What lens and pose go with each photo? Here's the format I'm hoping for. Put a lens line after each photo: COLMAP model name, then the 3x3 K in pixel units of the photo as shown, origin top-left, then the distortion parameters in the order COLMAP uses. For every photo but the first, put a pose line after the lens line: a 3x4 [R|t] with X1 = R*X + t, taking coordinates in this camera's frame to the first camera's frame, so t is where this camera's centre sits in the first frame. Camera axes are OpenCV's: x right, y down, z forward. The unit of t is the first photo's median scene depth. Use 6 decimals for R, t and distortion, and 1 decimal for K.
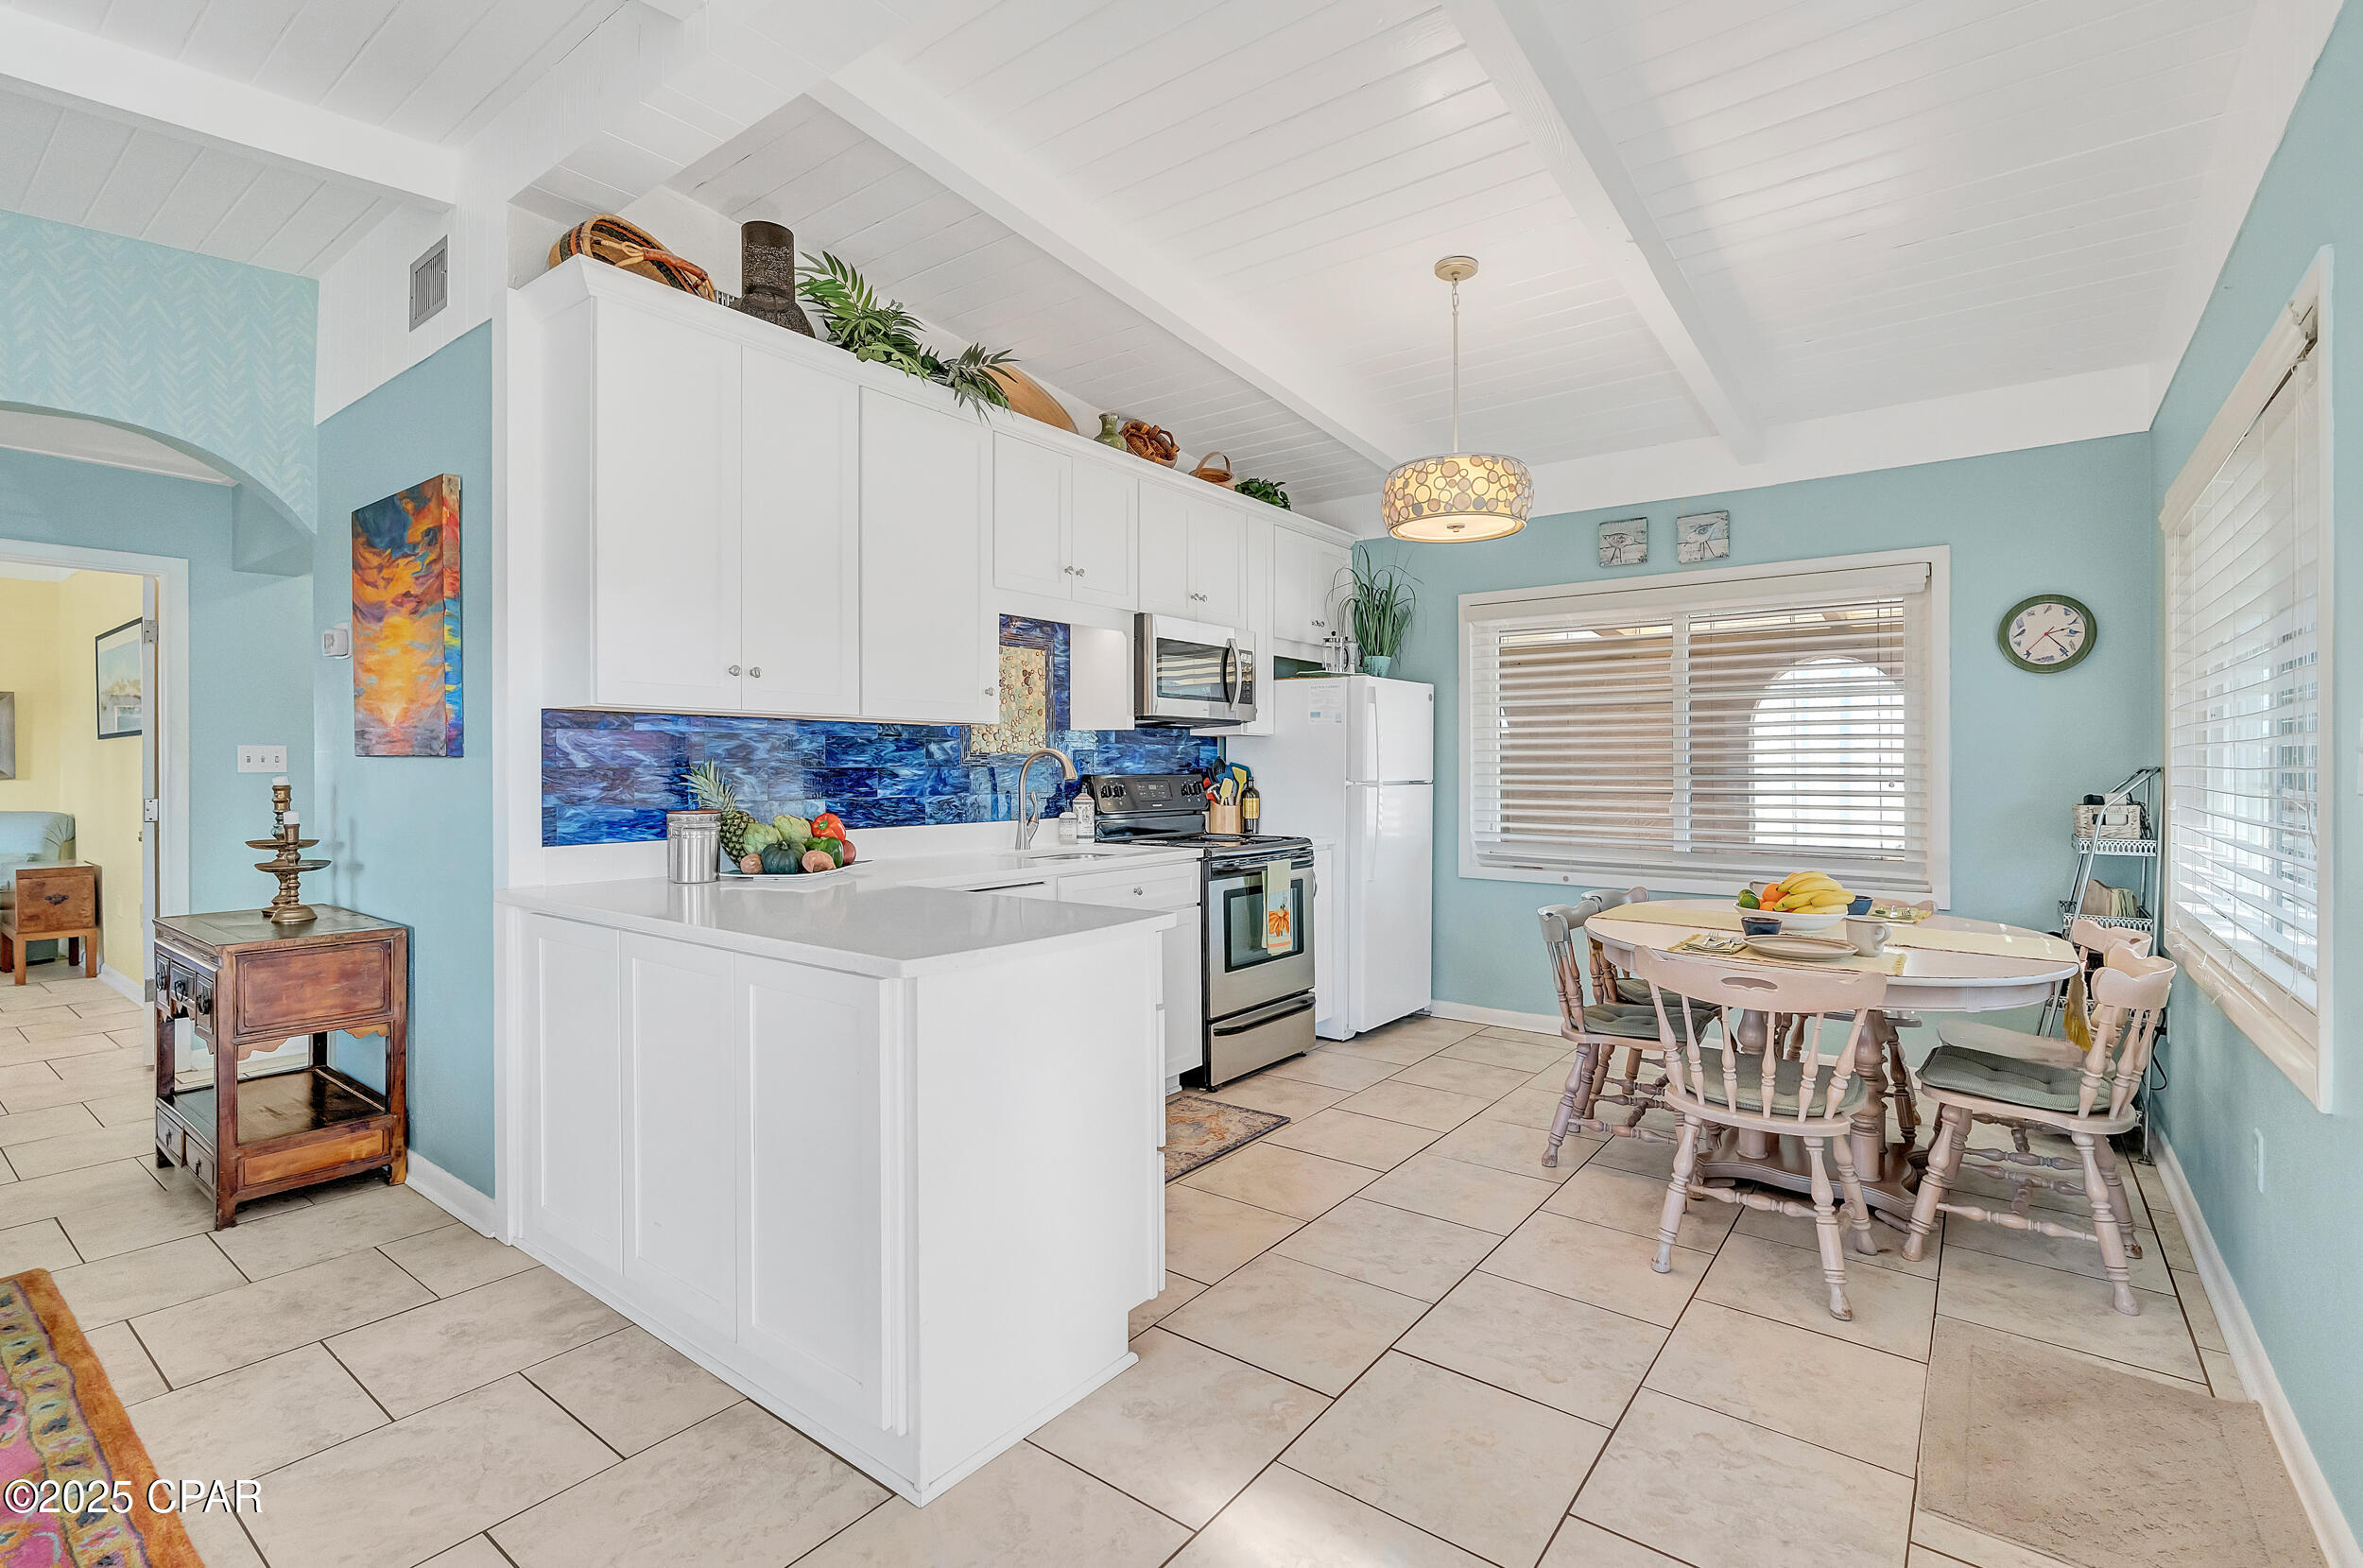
lens RADIAL K [[1074.8, 0, 1173.7], [0, 1074.8, 746.6], [0, 0, 1]] dist [-0.005472, 0.004522]
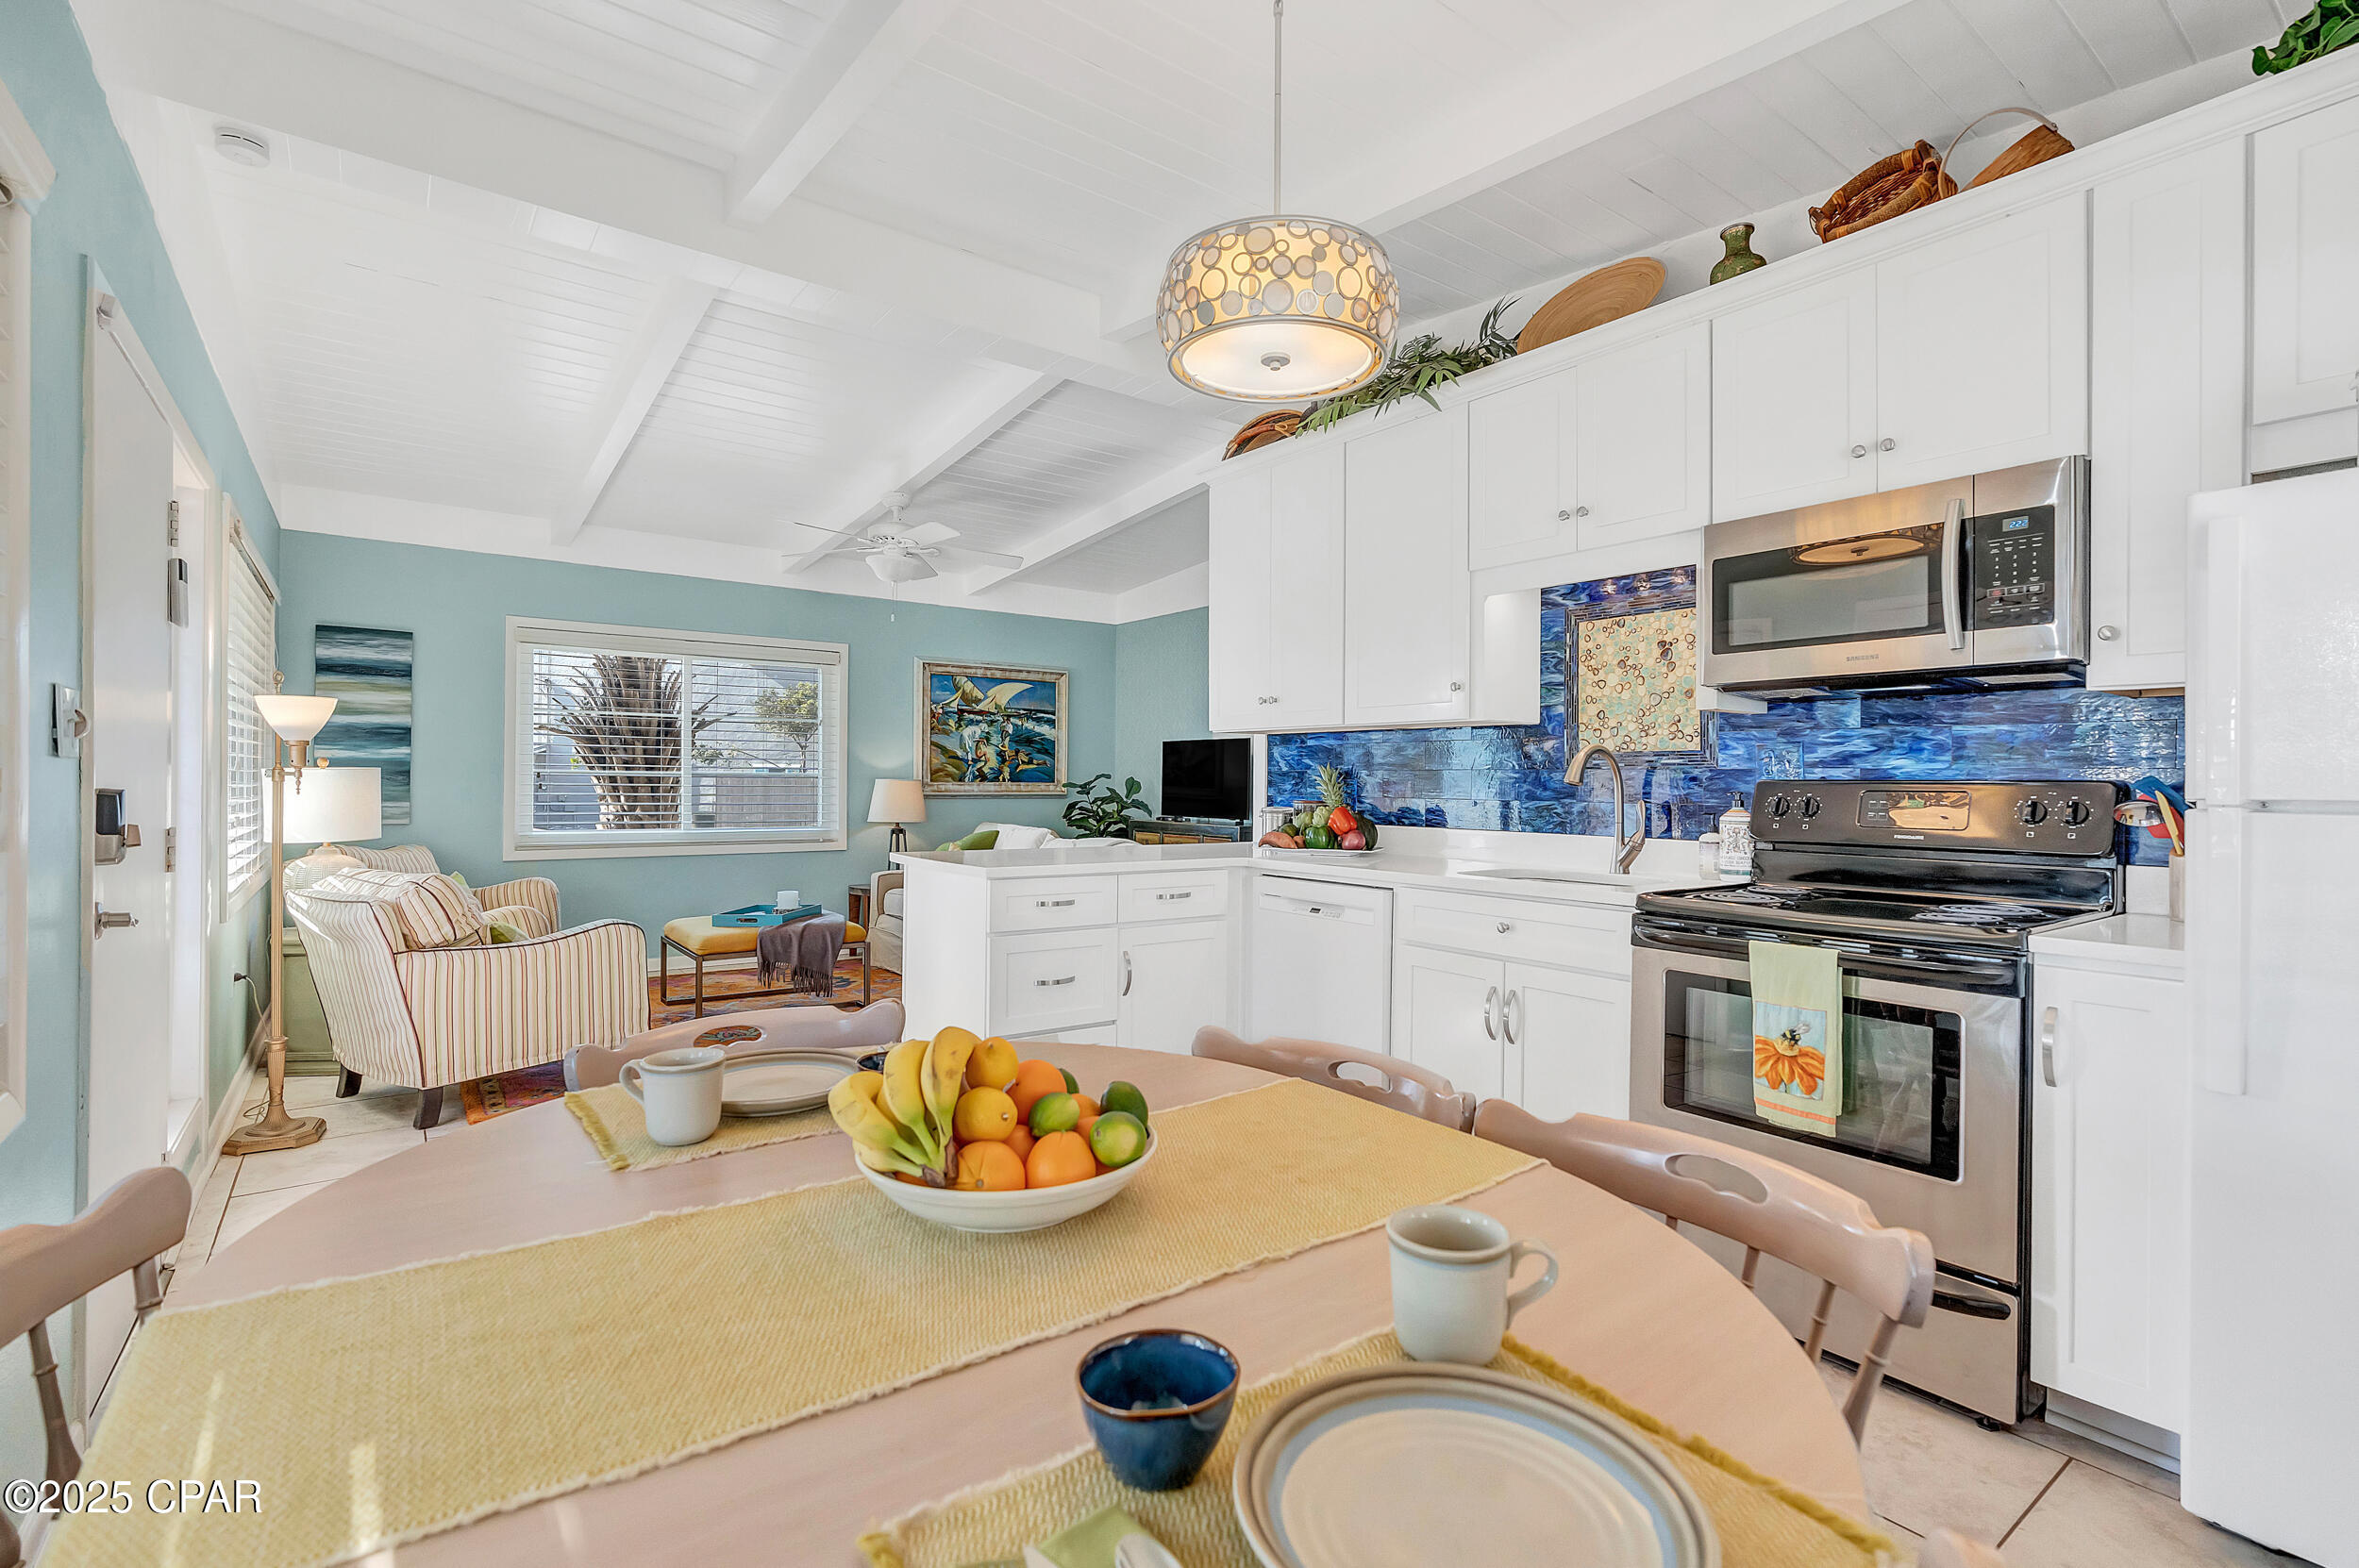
lens RADIAL K [[1073.0, 0, 1201.8], [0, 1073.0, 776.3], [0, 0, 1]] dist [-0.005472, 0.004522]
pose [[-0.250059, -0.010495, -0.968174, 0.779242], [0.005569, 0.999909, -0.012278, 0.036870], [0.968215, -0.008462, -0.249978, 1.016385]]
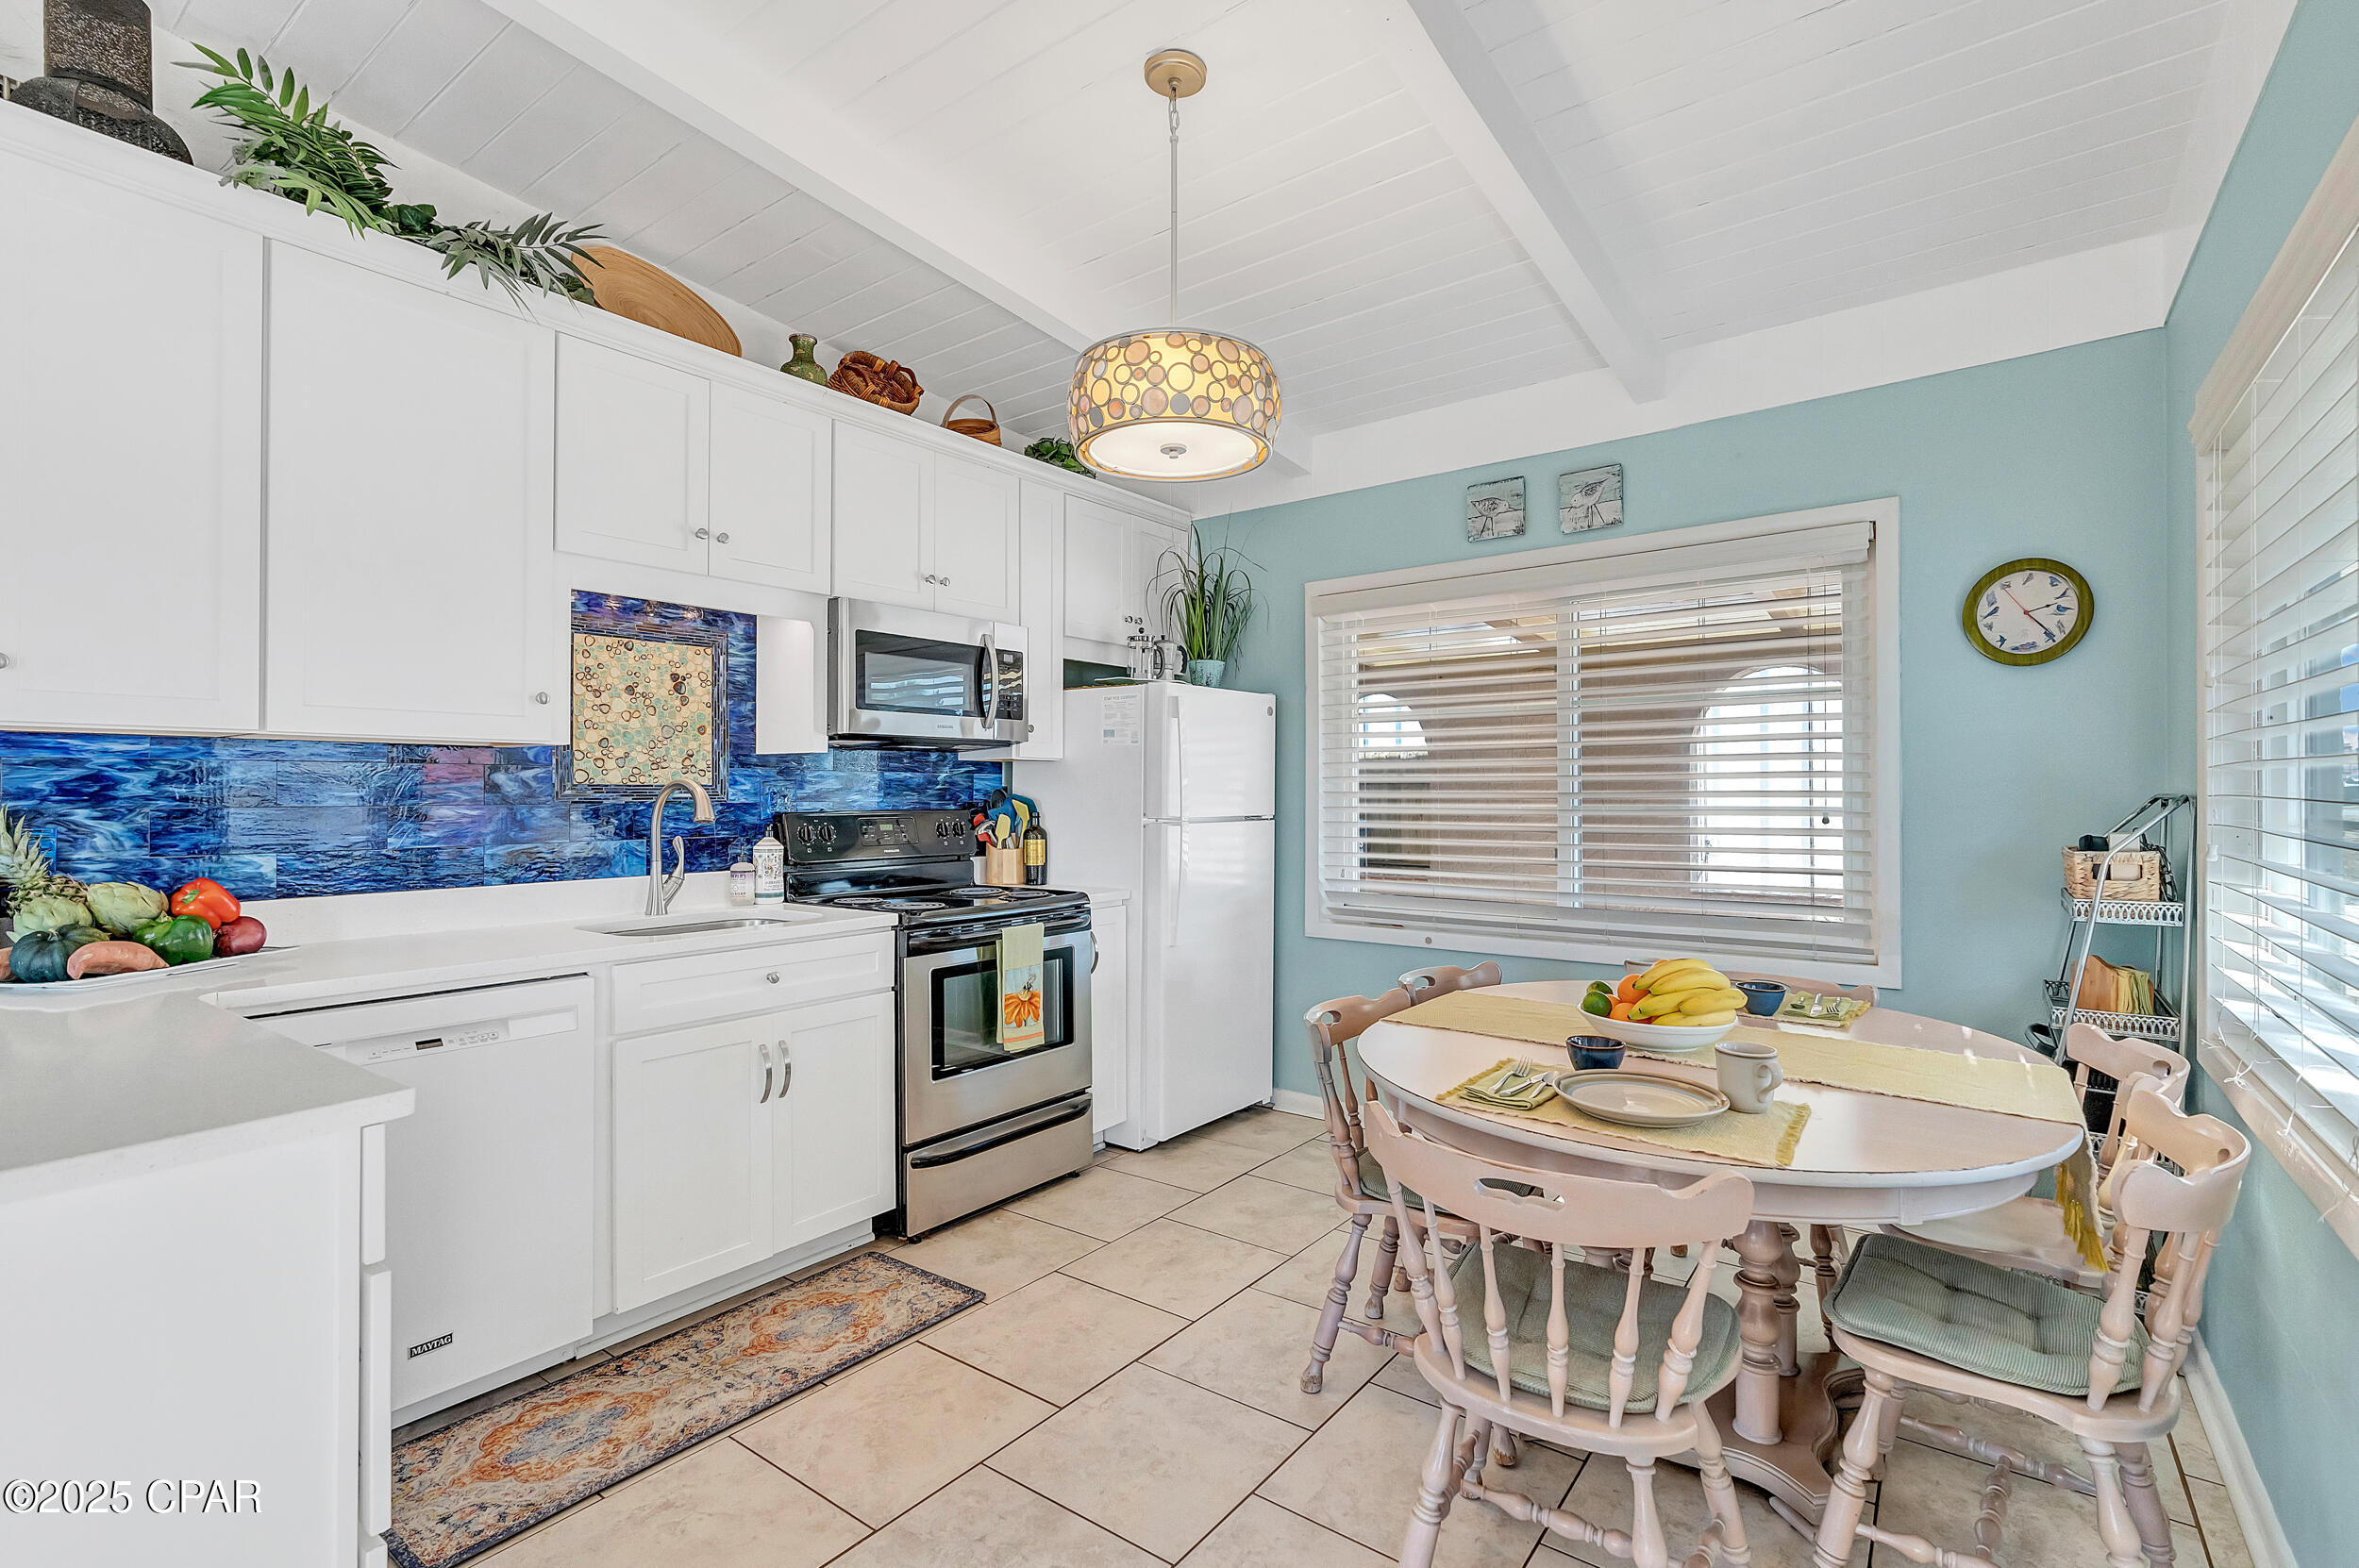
lens RADIAL K [[1073.0, 0, 1193.4], [0, 1073.0, 768.9], [0, 0, 1]] dist [-0.005472, 0.004522]
pose [[0.999764, -0.005567, 0.021000, 0.238176], [0.005669, 0.999972, -0.004804, 0.001176], [-0.020973, 0.004922, 0.999768, 0.292328]]
